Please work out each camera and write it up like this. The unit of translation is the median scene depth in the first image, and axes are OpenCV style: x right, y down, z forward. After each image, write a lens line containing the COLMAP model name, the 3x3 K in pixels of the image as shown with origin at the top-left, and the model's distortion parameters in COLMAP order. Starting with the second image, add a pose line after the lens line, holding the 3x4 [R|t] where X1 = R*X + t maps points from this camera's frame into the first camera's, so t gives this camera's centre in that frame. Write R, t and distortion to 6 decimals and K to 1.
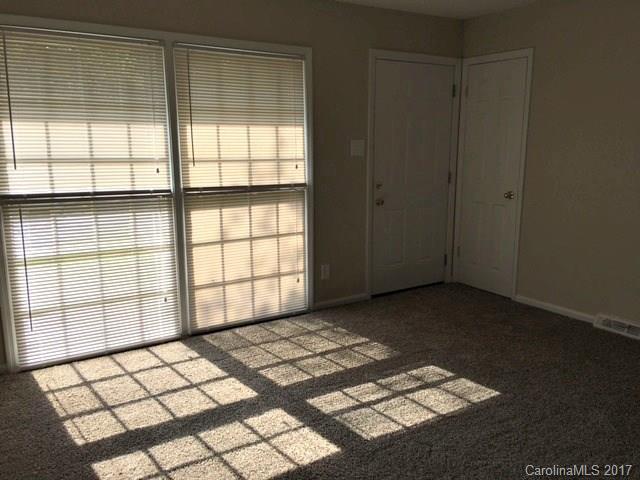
lens RADIAL K [[547.1, 0, 318.2], [0, 547.1, 235.1], [0, 0, 1]] dist [0.126395, -0.195102]
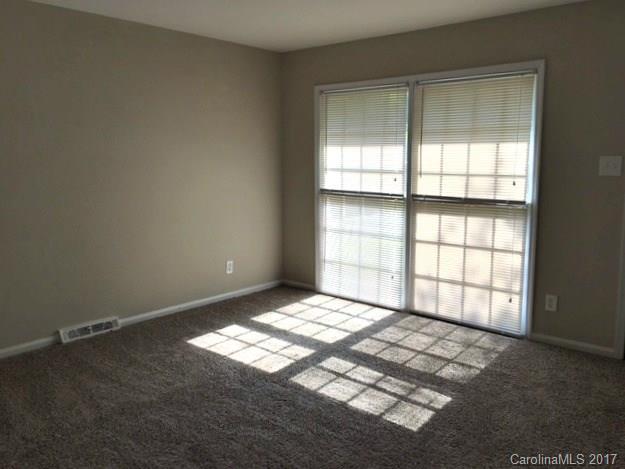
lens RADIAL K [[534.3, 0, 310.7], [0, 534.3, 229.7], [0, 0, 1]] dist [0.126395, -0.195102]
pose [[0.271445, 0.128788, -0.953798, 0.854853], [-0.172457, 0.981476, 0.083445, -0.066071], [0.946877, 0.141839, 0.288627, 0.418120]]
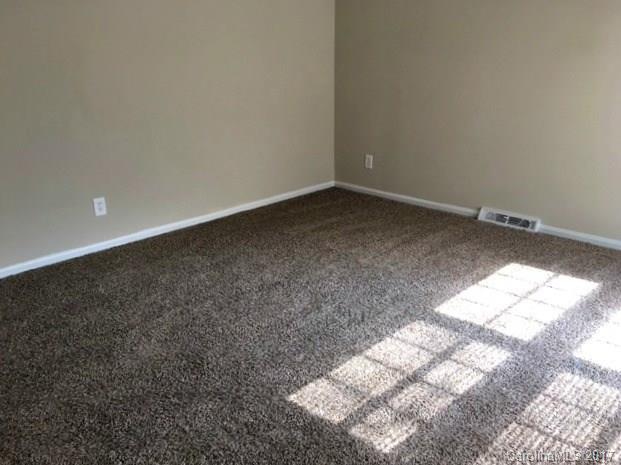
lens RADIAL K [[530.8, 0, 308.7], [0, 530.8, 227.7], [0, 0, 1]] dist [0.126395, -0.195102]
pose [[-0.975805, 0.079863, -0.203537, 0.332856], [-0.030206, 0.872737, 0.487255, -0.200654], [0.216548, 0.481614, -0.849208, 1.176074]]
